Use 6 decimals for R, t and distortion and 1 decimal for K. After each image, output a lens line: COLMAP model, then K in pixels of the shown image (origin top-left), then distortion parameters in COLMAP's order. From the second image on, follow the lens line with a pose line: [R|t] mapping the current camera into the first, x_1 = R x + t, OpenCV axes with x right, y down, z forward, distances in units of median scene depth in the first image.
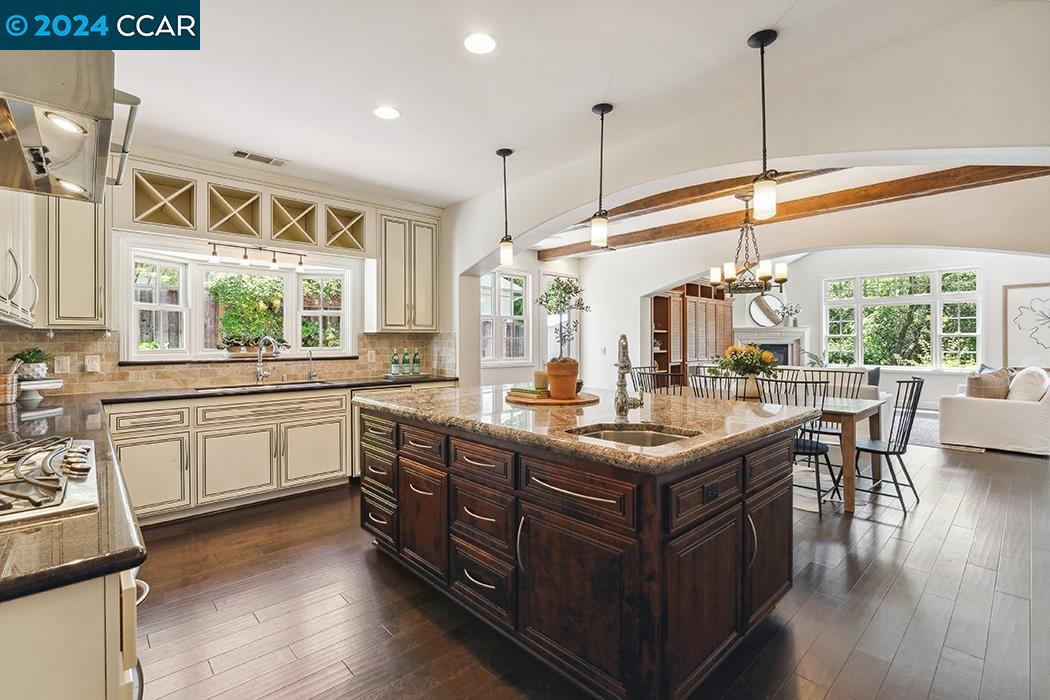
lens RADIAL K [[473.6, 0, 526.6], [0, 473.6, 346.0], [0, 0, 1]] dist [-0.003635, 0.002395]
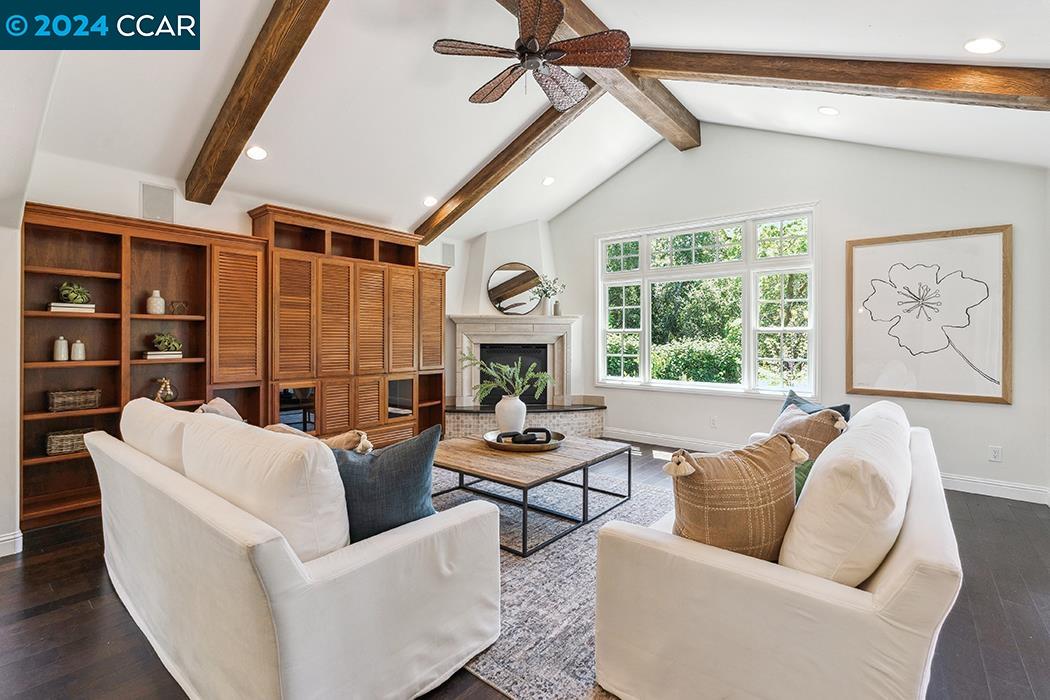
lens RADIAL K [[473.6, 0, 520.1], [0, 473.6, 342.5], [0, 0, 1]] dist [-0.003635, 0.002395]
pose [[0.991592, 0.002260, 0.129380, 0.551408], [-0.002585, 0.999994, 0.002338, -0.008910], [-0.129374, -0.002653, 0.991592, 0.494859]]
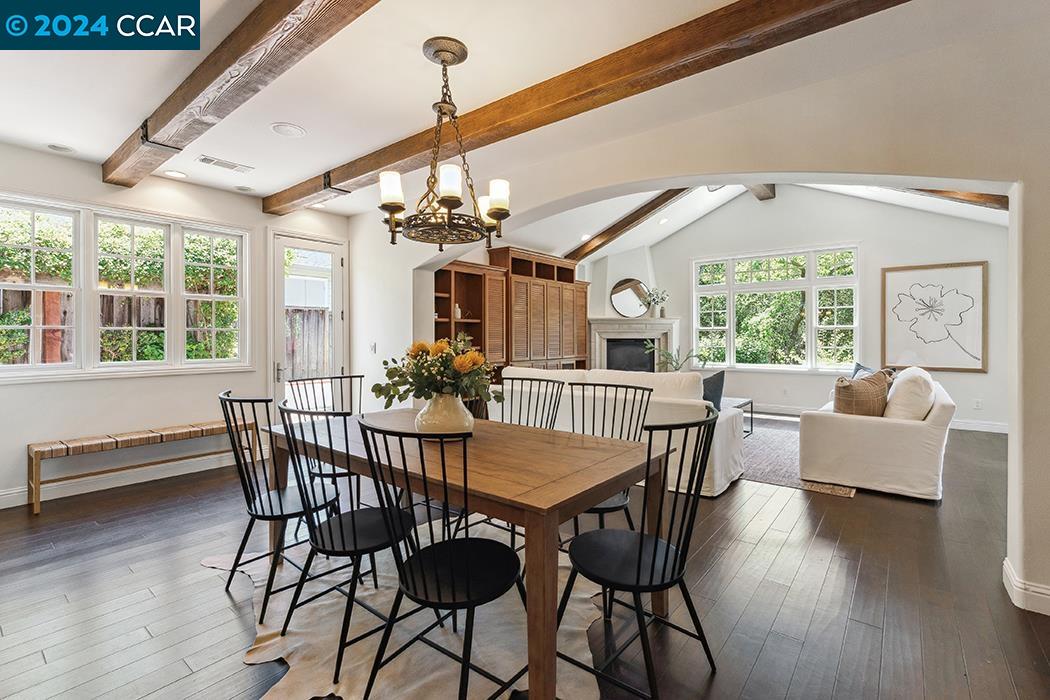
lens RADIAL K [[473.6, 0, 526.9], [0, 473.6, 344.0], [0, 0, 1]] dist [-0.003635, 0.002395]
pose [[0.989837, -0.002195, 0.142188, 0.264958], [0.001227, 0.999975, 0.006897, 0.000010], [-0.142200, -0.006652, 0.989816, 0.258165]]
